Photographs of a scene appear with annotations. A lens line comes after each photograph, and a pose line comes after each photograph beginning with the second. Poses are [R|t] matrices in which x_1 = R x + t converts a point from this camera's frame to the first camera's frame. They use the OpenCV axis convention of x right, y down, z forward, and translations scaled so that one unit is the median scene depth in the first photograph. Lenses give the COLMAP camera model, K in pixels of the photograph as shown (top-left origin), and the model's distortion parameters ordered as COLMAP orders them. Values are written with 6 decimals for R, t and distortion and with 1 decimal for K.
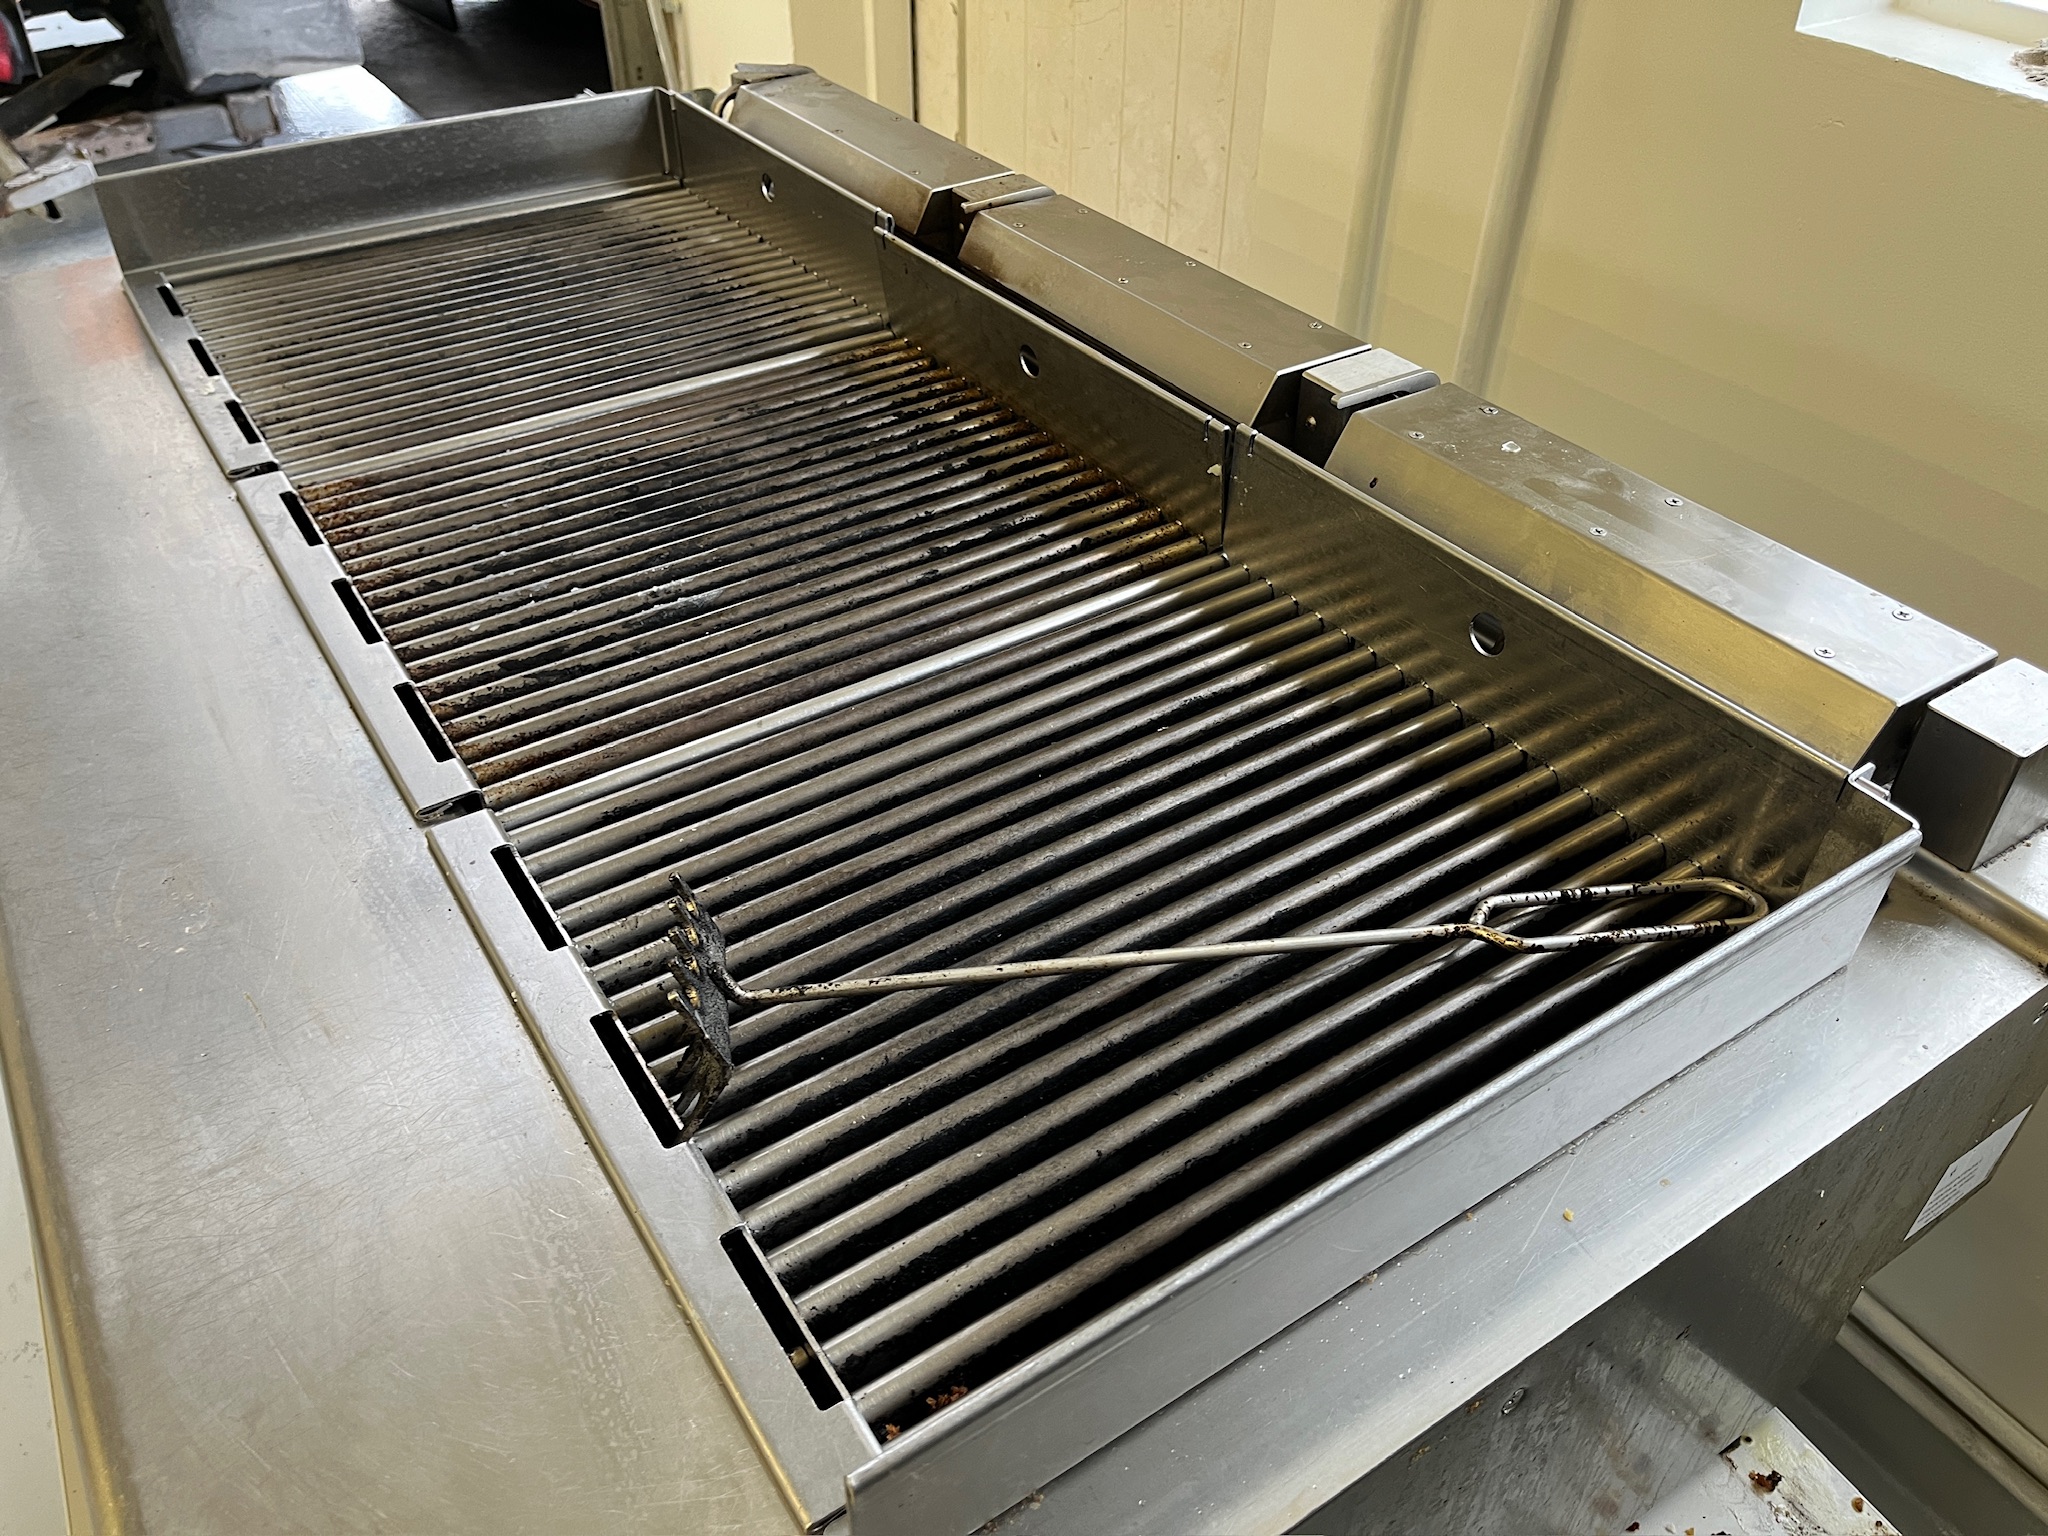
lens RADIAL K [[1561.0, 0, 1024.0], [0, 1561.0, 768.0], [0, 0, 1]] dist [0.073894, -0.098587]
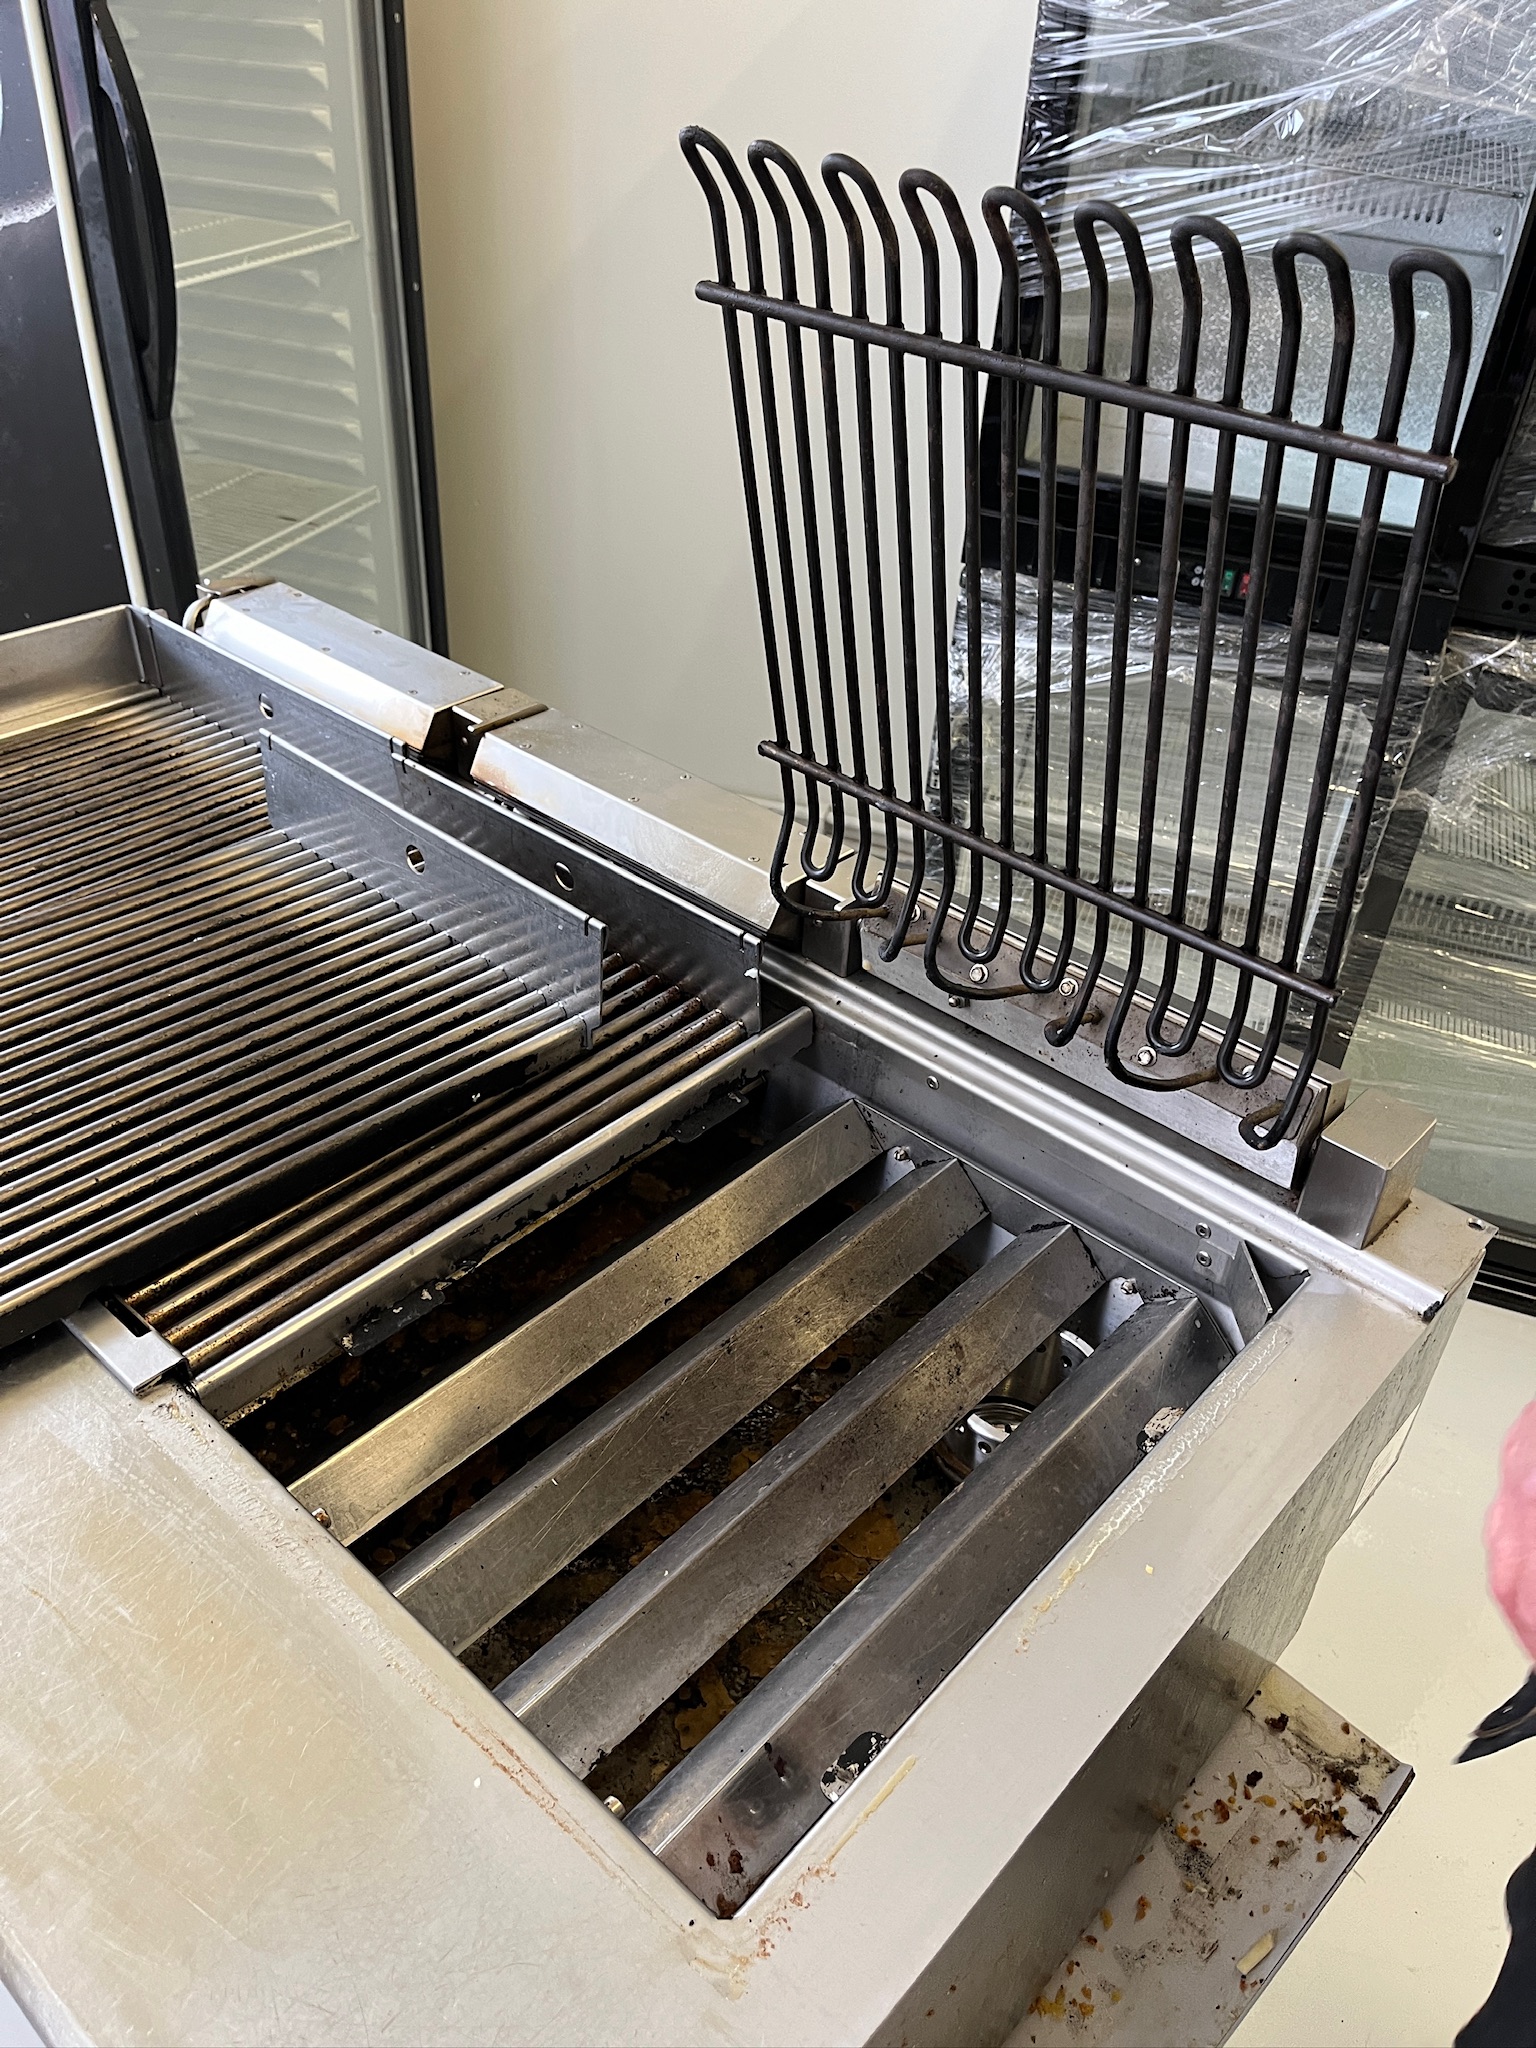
lens RADIAL K [[1561.0, 0, 768.0], [0, 1561.0, 1024.0], [0, 0, 1]] dist [0.073894, -0.098587]
pose [[0.966813, -0.115866, 0.227699, -0.142346], [0.123402, 0.992173, -0.019097, -0.125555], [-0.223704, 0.046562, 0.973544, -0.168756]]
